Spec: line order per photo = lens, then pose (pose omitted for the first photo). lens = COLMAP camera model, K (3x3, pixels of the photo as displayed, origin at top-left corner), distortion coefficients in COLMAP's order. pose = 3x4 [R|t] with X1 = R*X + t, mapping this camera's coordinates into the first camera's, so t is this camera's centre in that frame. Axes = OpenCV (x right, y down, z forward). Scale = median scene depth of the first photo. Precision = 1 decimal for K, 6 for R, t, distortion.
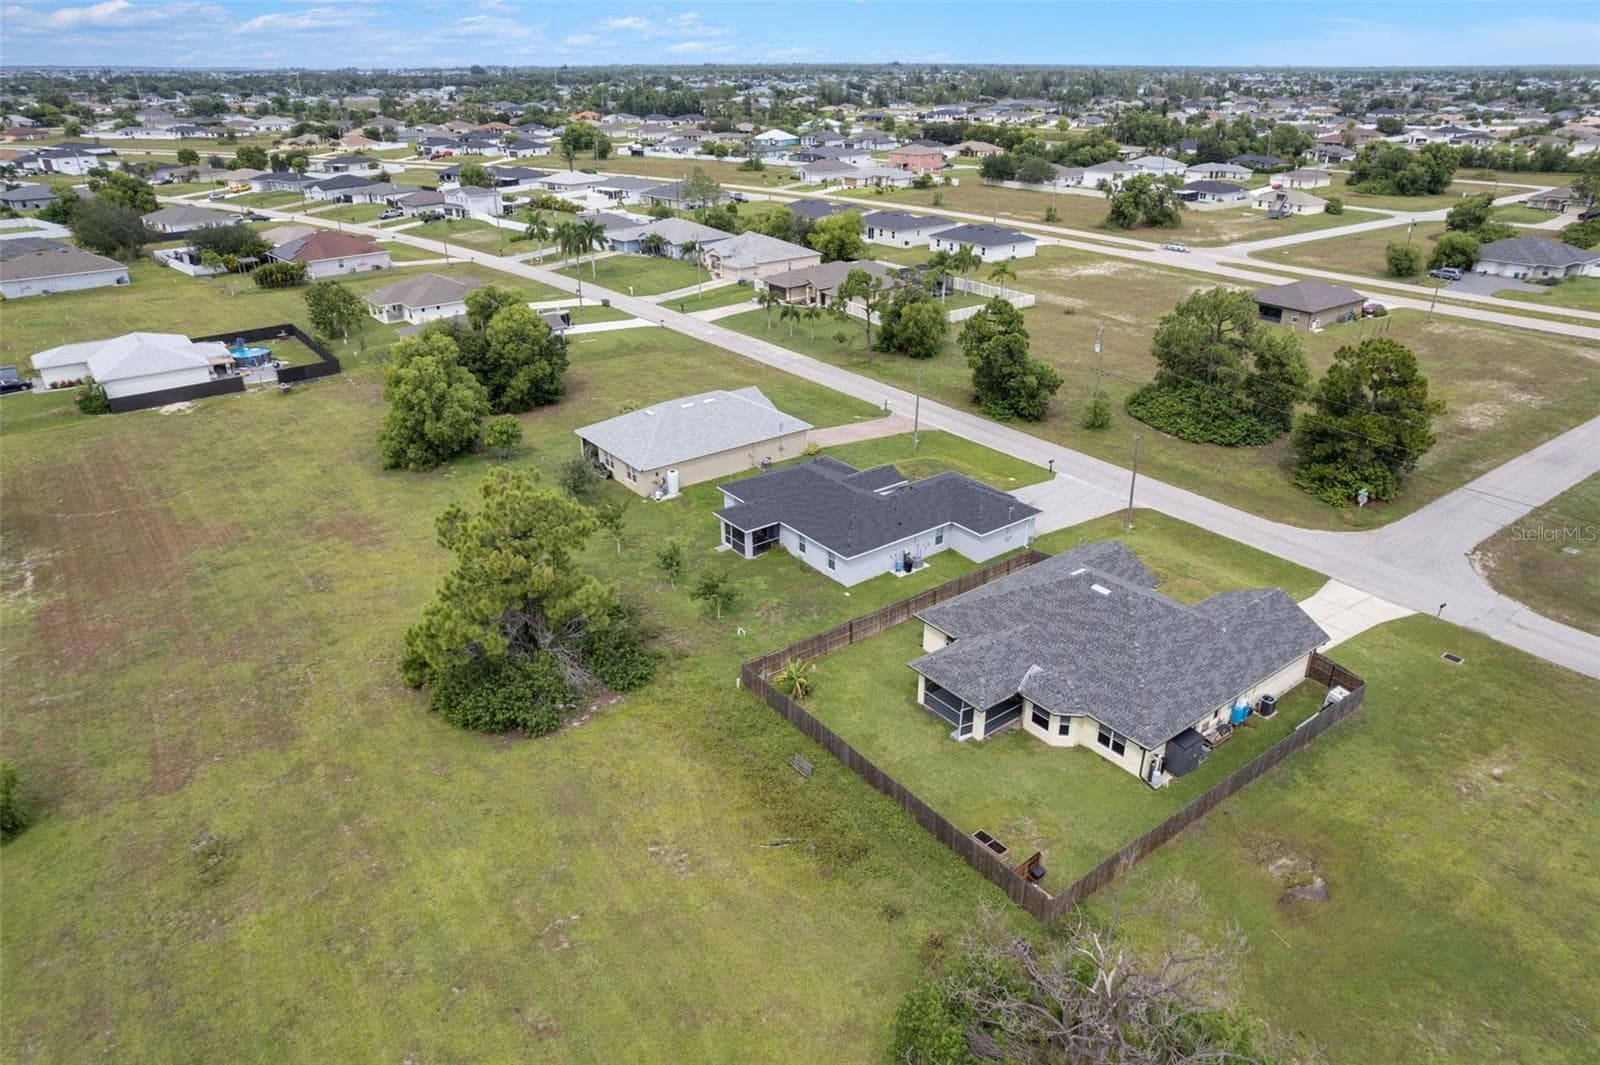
lens RADIAL K [[1022.1, 0, 785.9], [0, 1022.1, 527.2], [0, 0, 1]] dist [-0.069242, 0.049961]
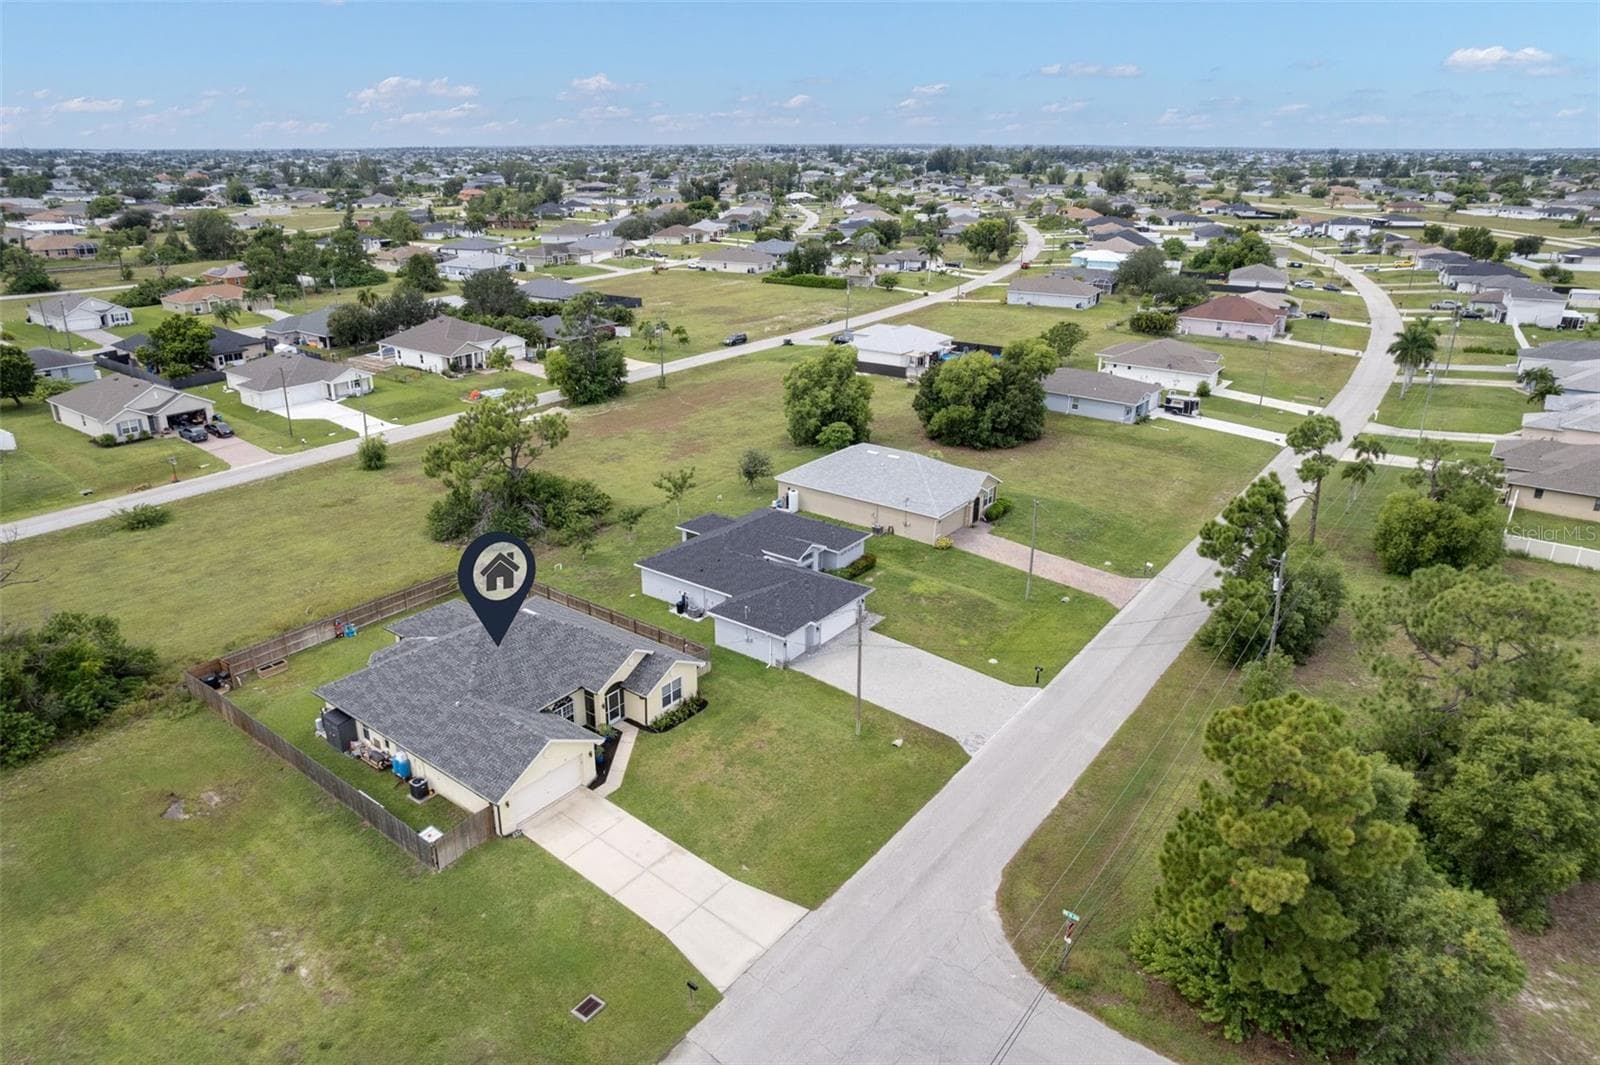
lens RADIAL K [[1022.1, 0, 785.9], [0, 1022.1, 527.2], [0, 0, 1]] dist [-0.069242, 0.049961]
pose [[0.267428, 0.344667, -0.899826, 1.048110], [-0.404552, 0.887710, 0.219793, -0.303331], [0.874539, 0.305248, 0.376835, 0.682526]]
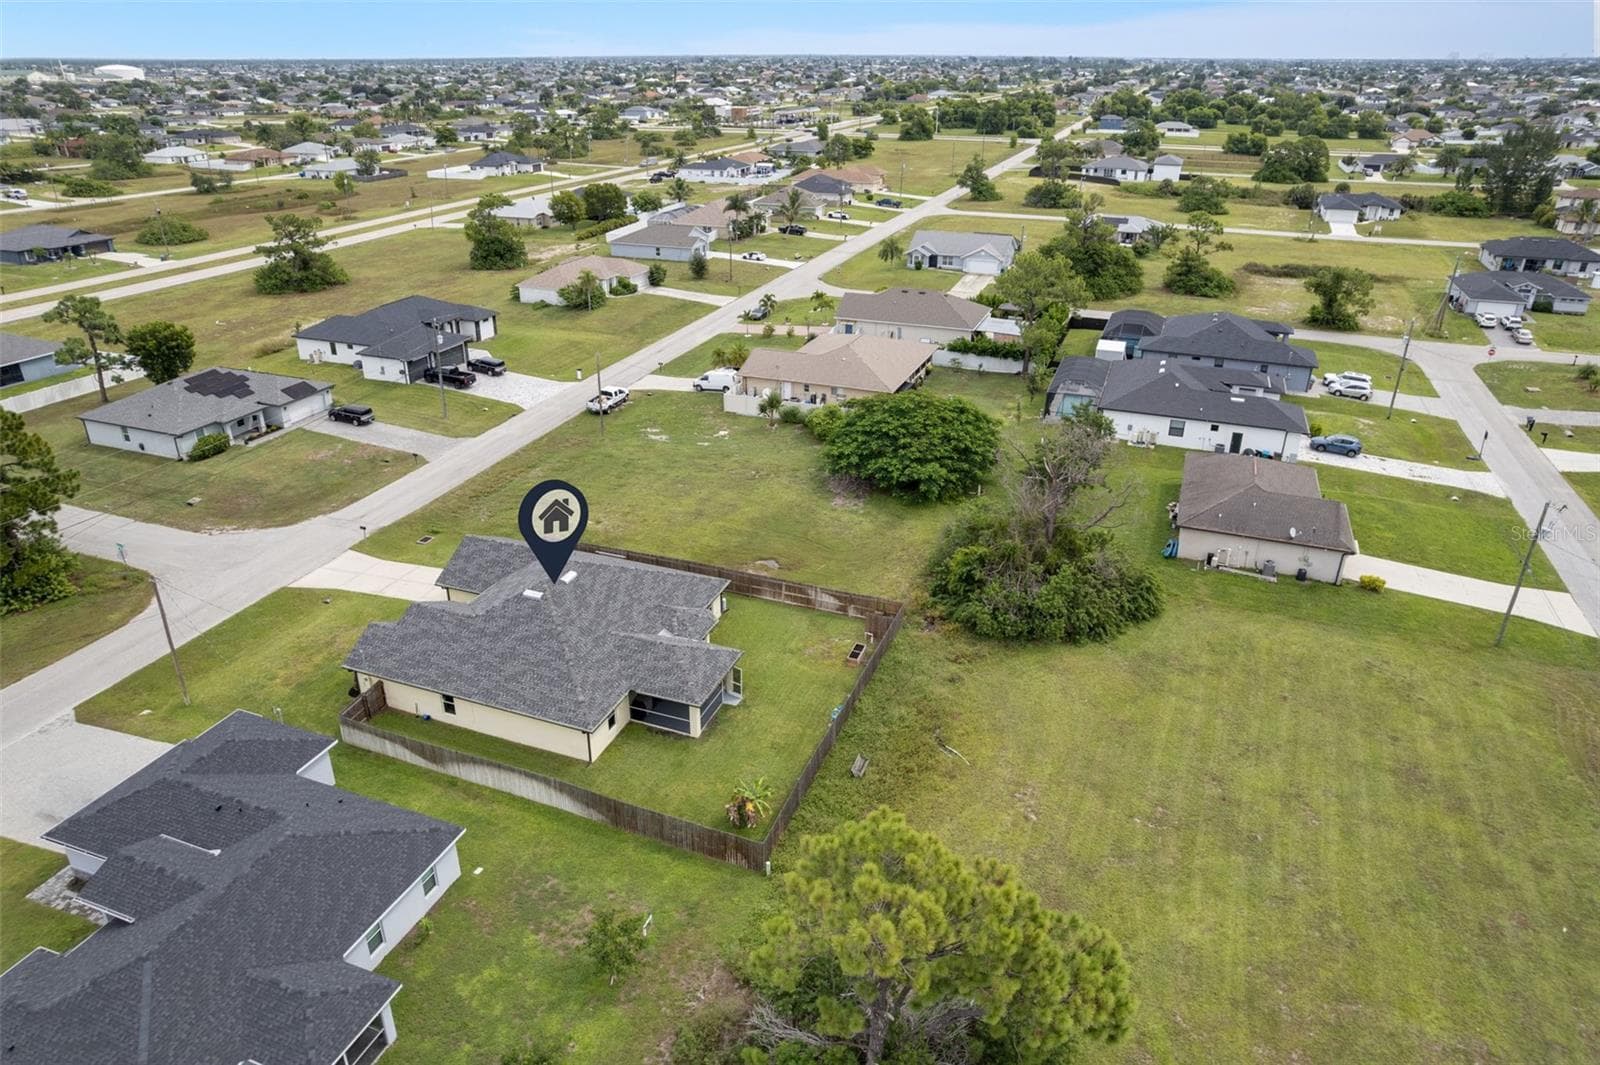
lens RADIAL K [[1022.1, 0, 785.9], [0, 1022.1, 527.2], [0, 0, 1]] dist [-0.069242, 0.049961]
pose [[-0.531654, -0.357565, 0.767783, -0.454834], [0.356582, 0.727762, 0.585843, -0.396734], [-0.768240, 0.585244, -0.259416, 0.852645]]
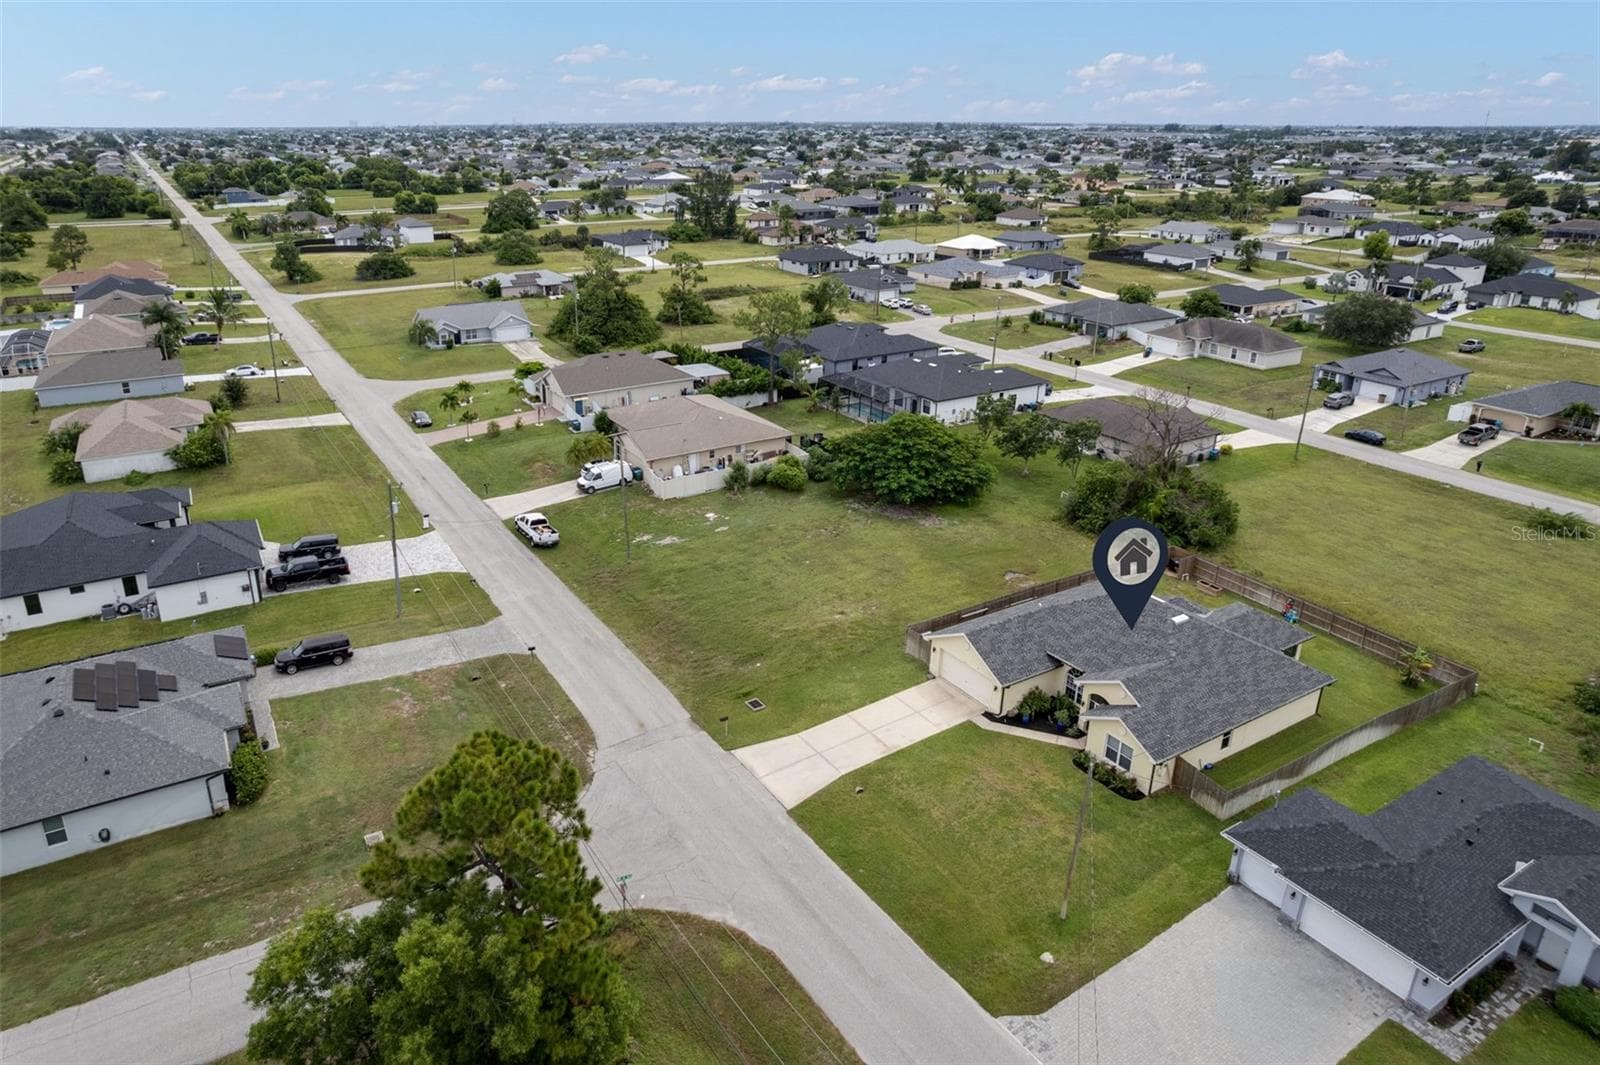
lens RADIAL K [[1022.1, 0, 785.9], [0, 1022.1, 527.2], [0, 0, 1]] dist [-0.069242, 0.049961]
pose [[-0.995789, -0.030536, 0.086434, 0.500648], [0.041910, 0.686930, 0.725515, -0.630048], [-0.081529, 0.726082, -0.682757, 1.368965]]
